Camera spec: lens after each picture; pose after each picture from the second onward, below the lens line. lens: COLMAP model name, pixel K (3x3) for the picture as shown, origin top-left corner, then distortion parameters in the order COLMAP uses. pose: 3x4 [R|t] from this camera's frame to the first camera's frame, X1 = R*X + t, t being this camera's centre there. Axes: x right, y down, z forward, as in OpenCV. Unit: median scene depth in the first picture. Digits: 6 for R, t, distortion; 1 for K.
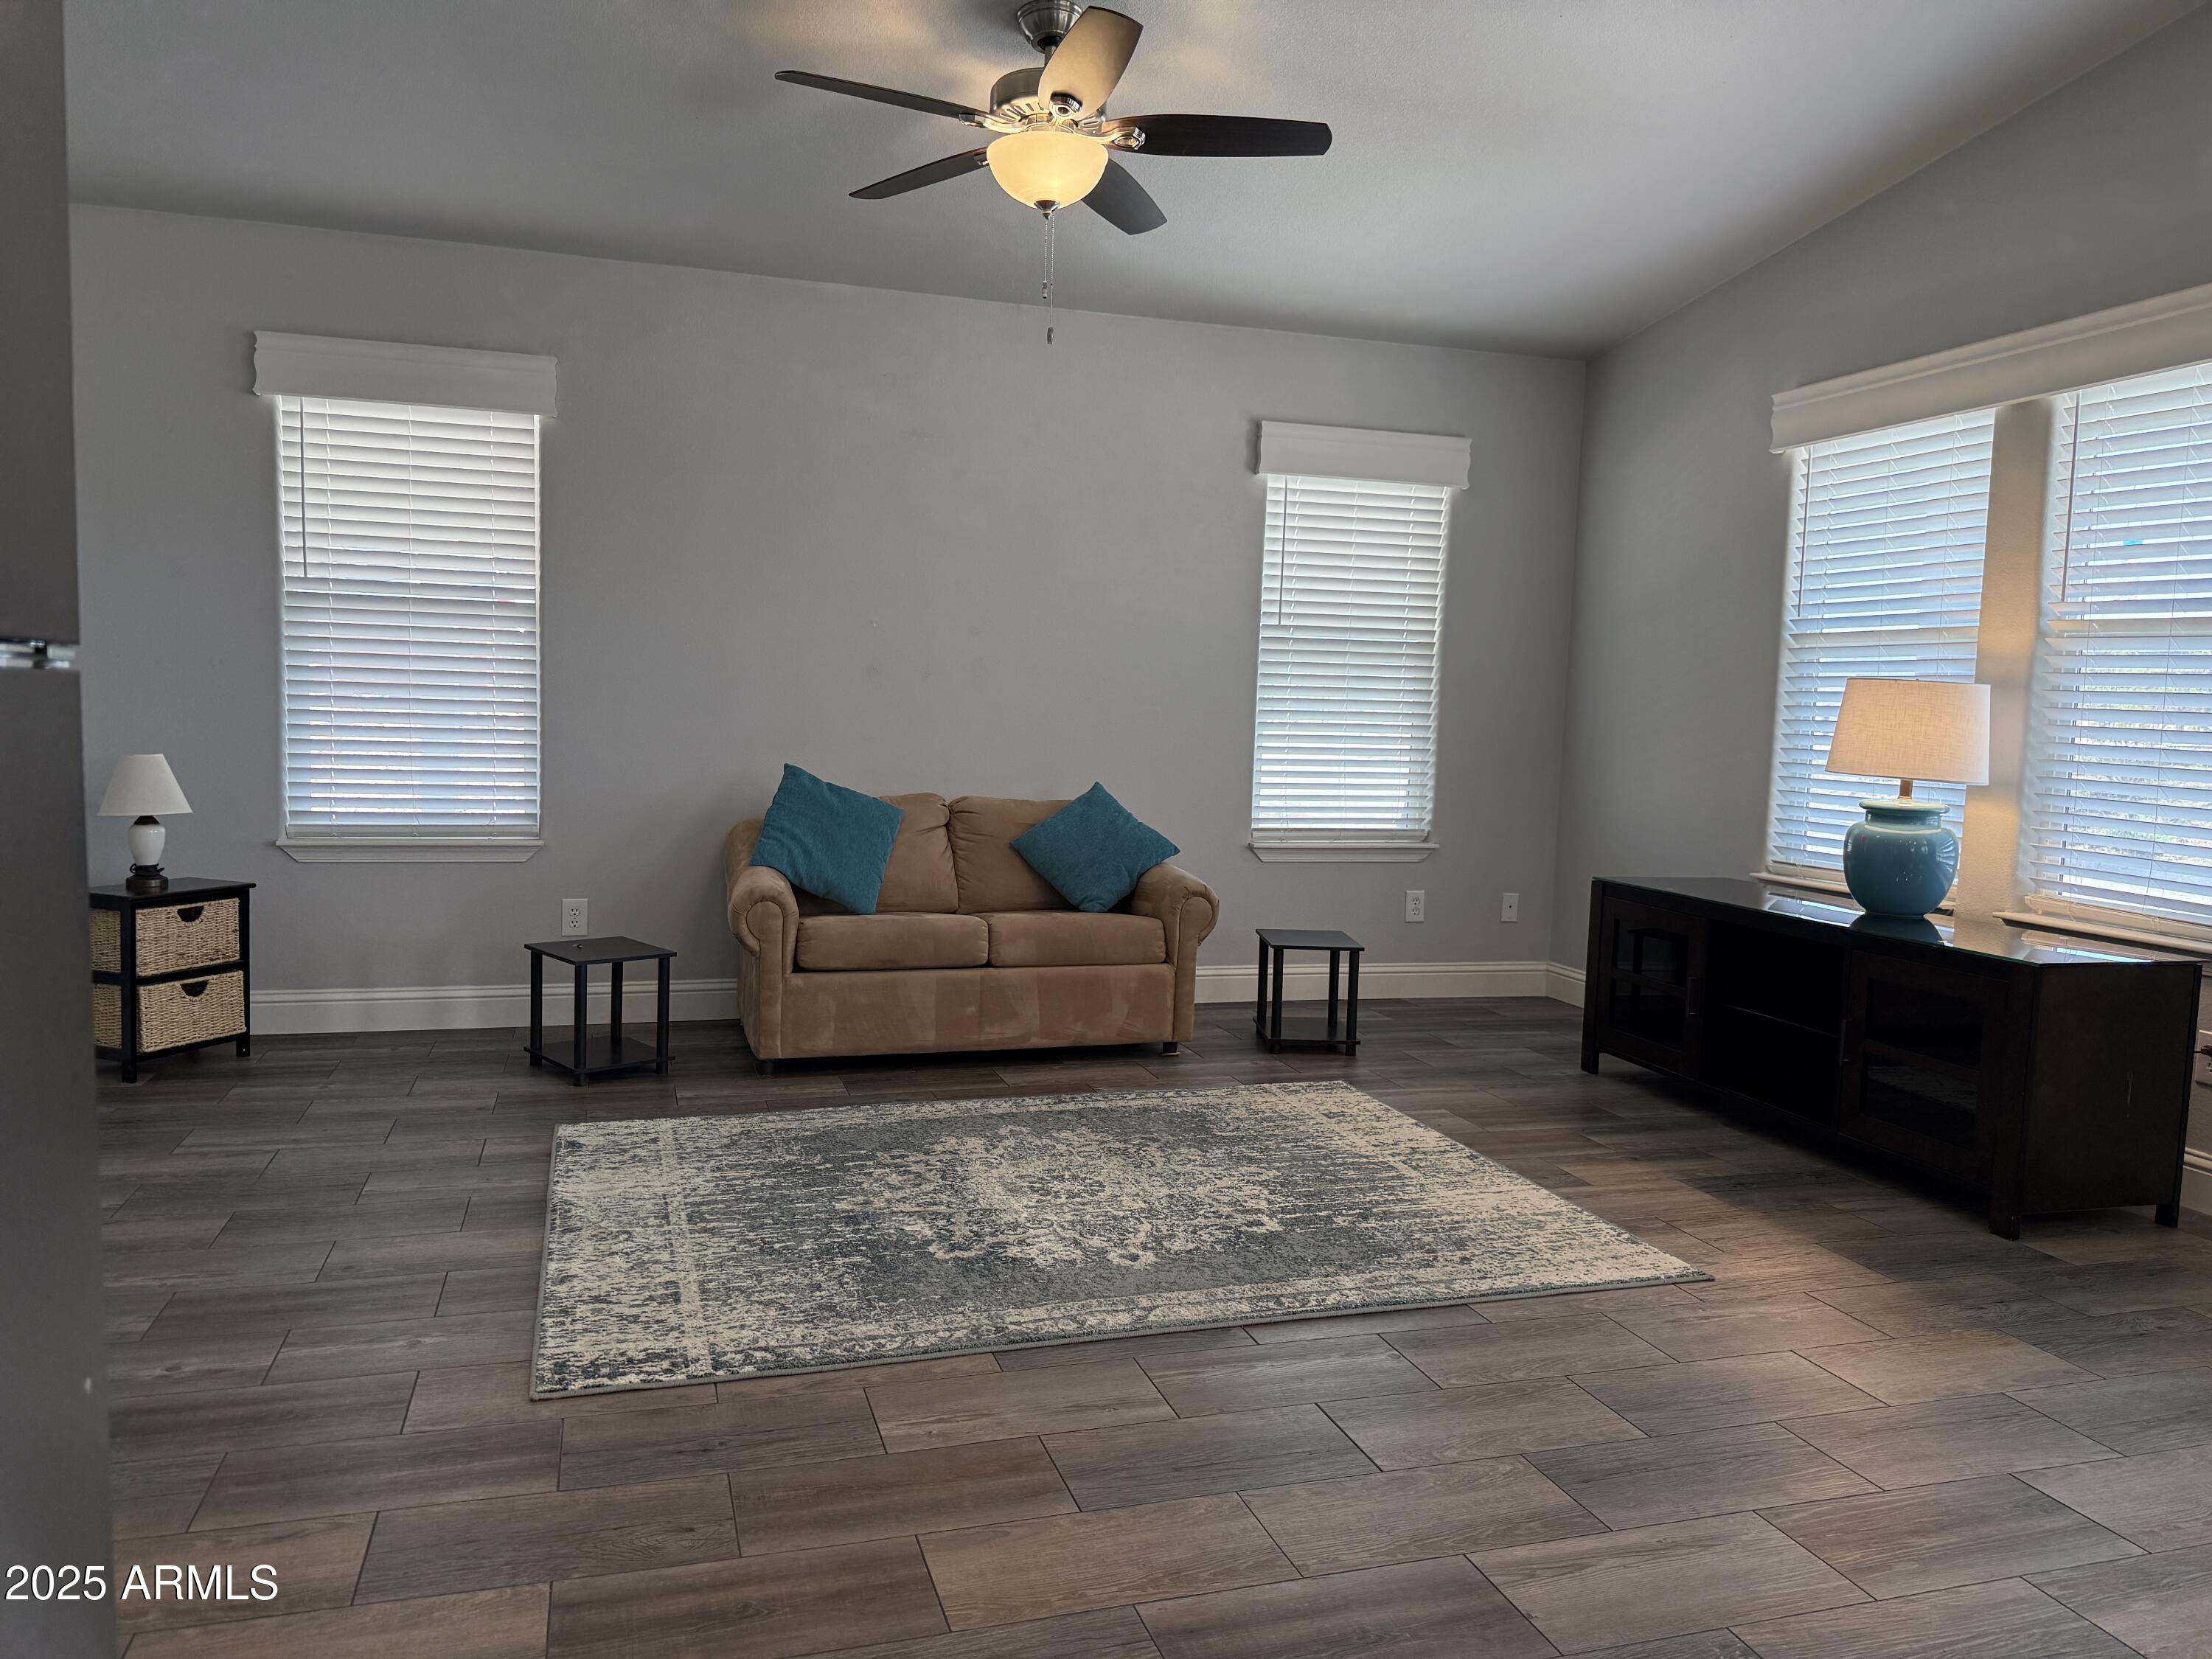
lens RADIAL K [[1553.1, 0, 1101.6], [0, 1553.1, 838.0], [0, 0, 1]] dist [0.197606, -0.374368]
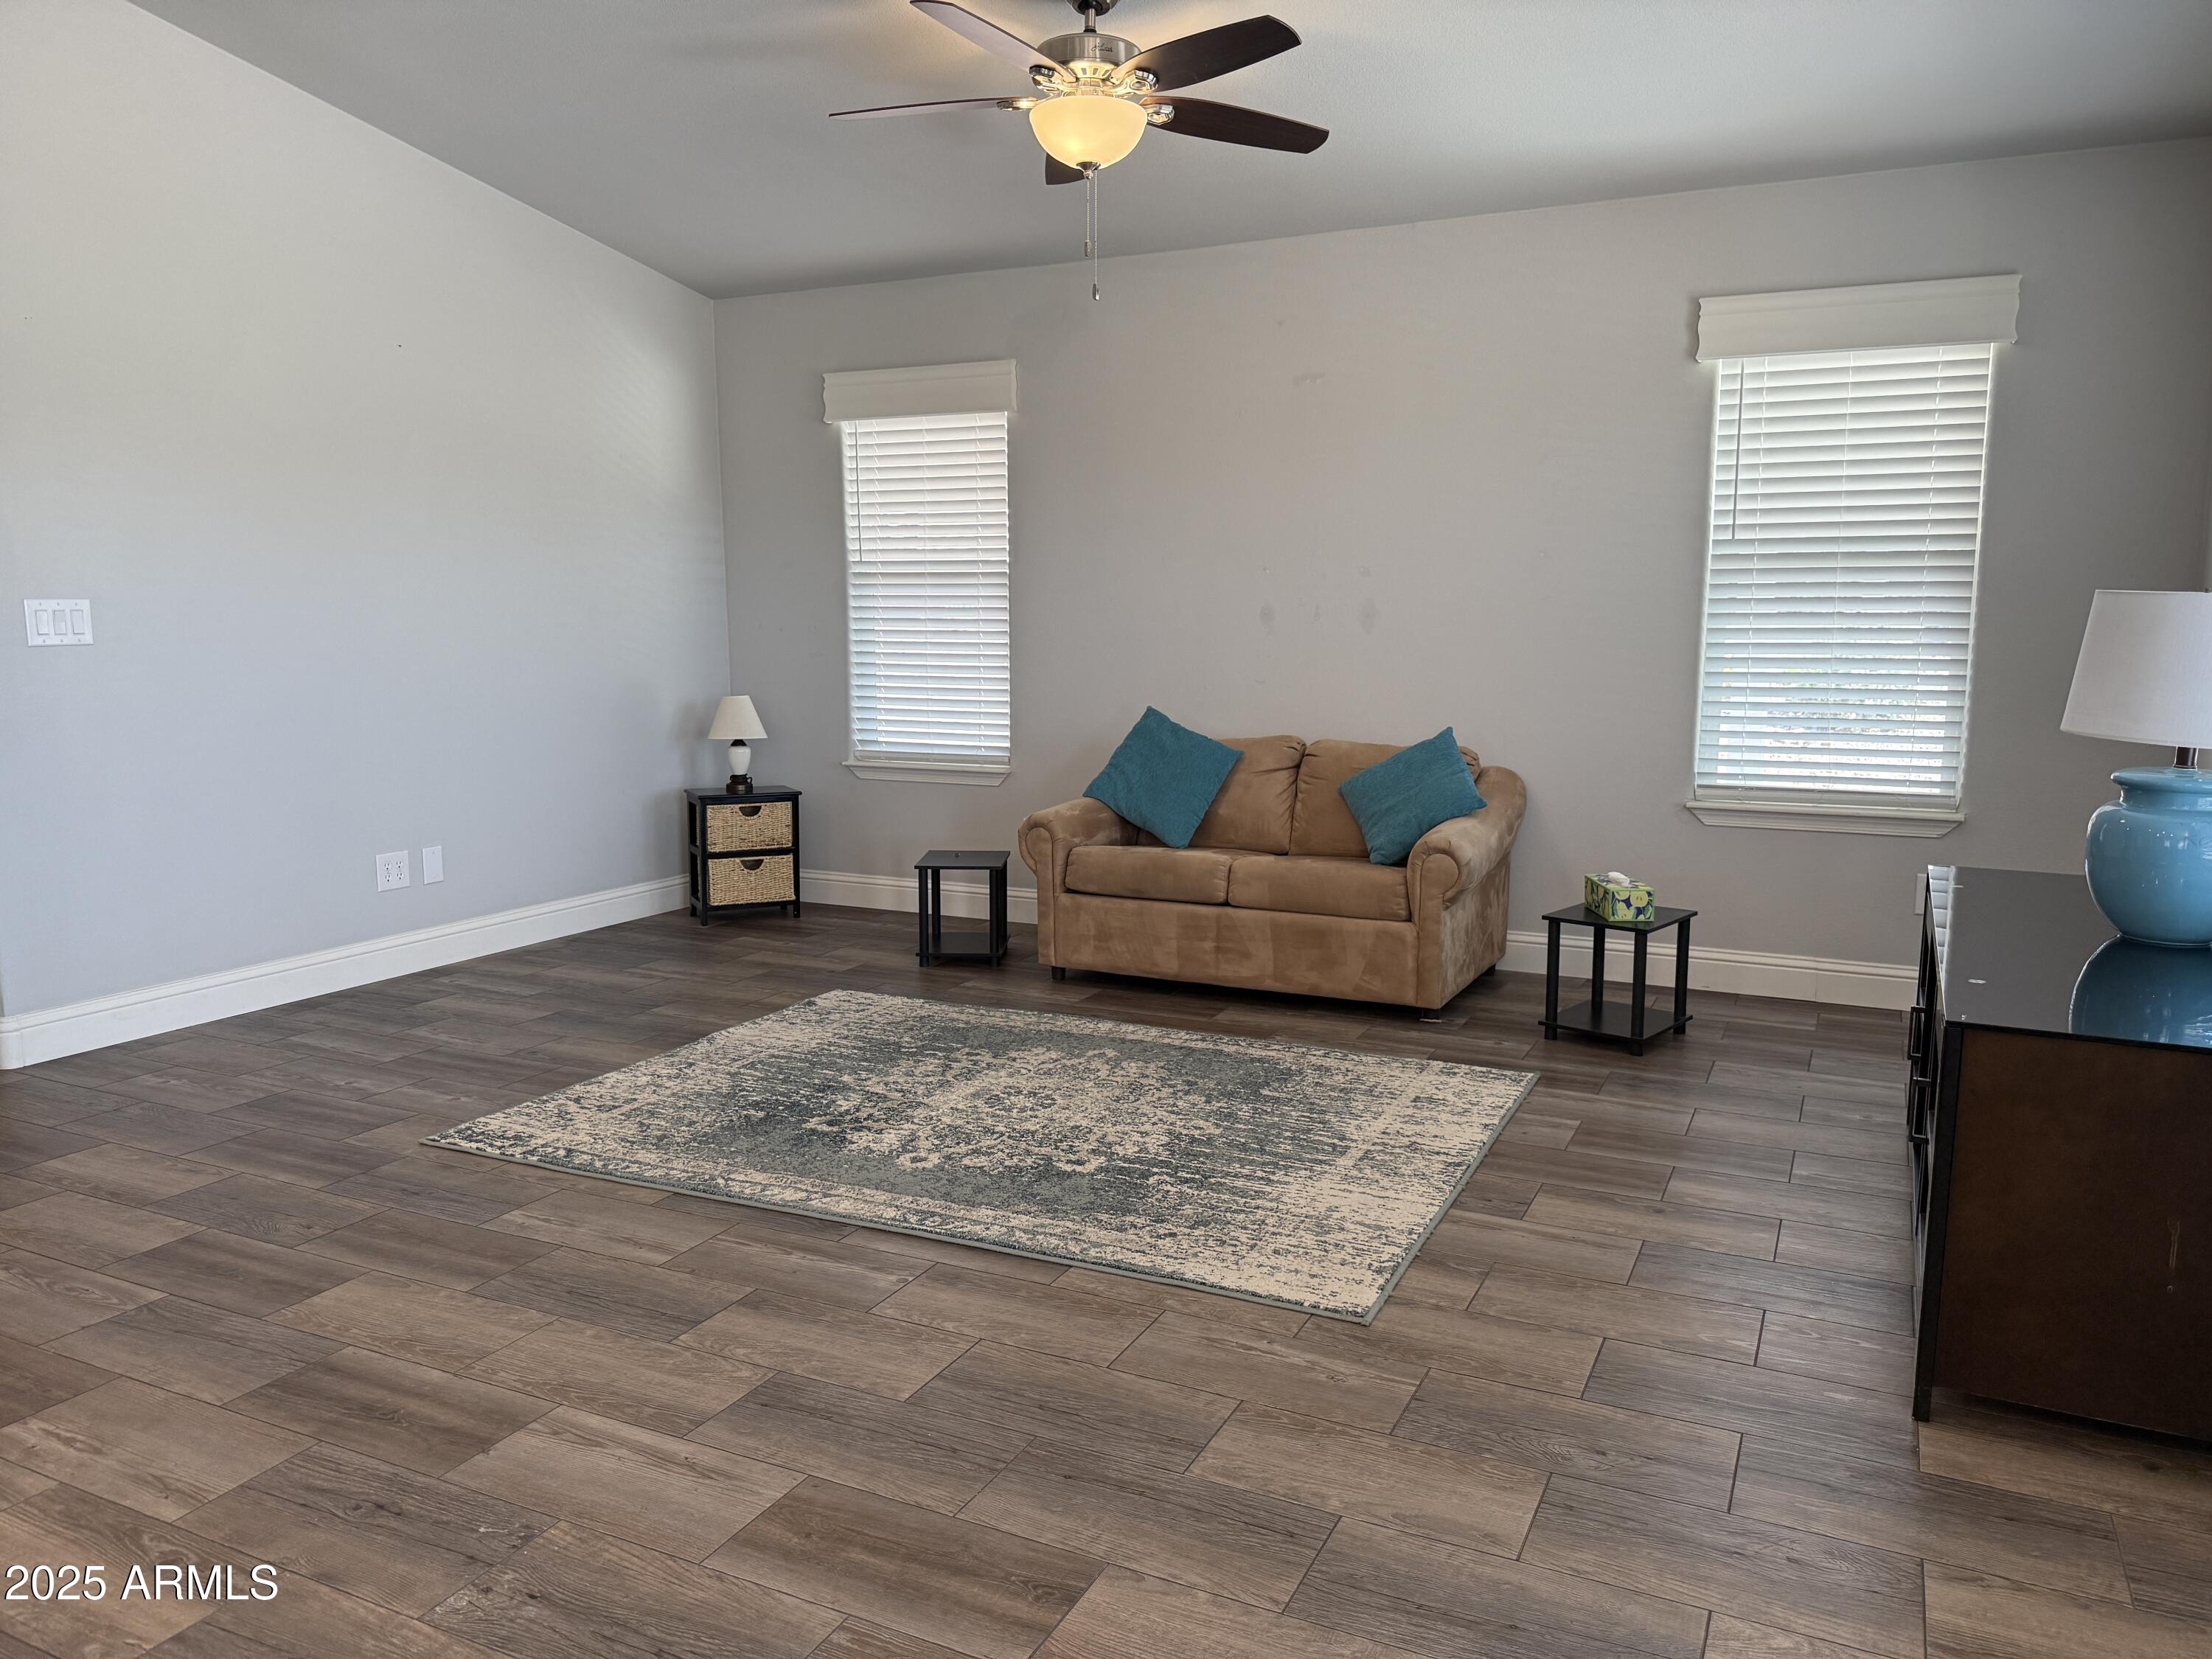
lens RADIAL K [[1561.6, 0, 1109.3], [0, 1561.6, 829.3], [0, 0, 1]] dist [0.187436, -0.354375]
pose [[0.728845, 0.061174, -0.681940, 0.660241], [-0.038897, 0.998092, 0.047962, -0.015861], [0.683573, -0.008432, 0.729834, 0.227681]]
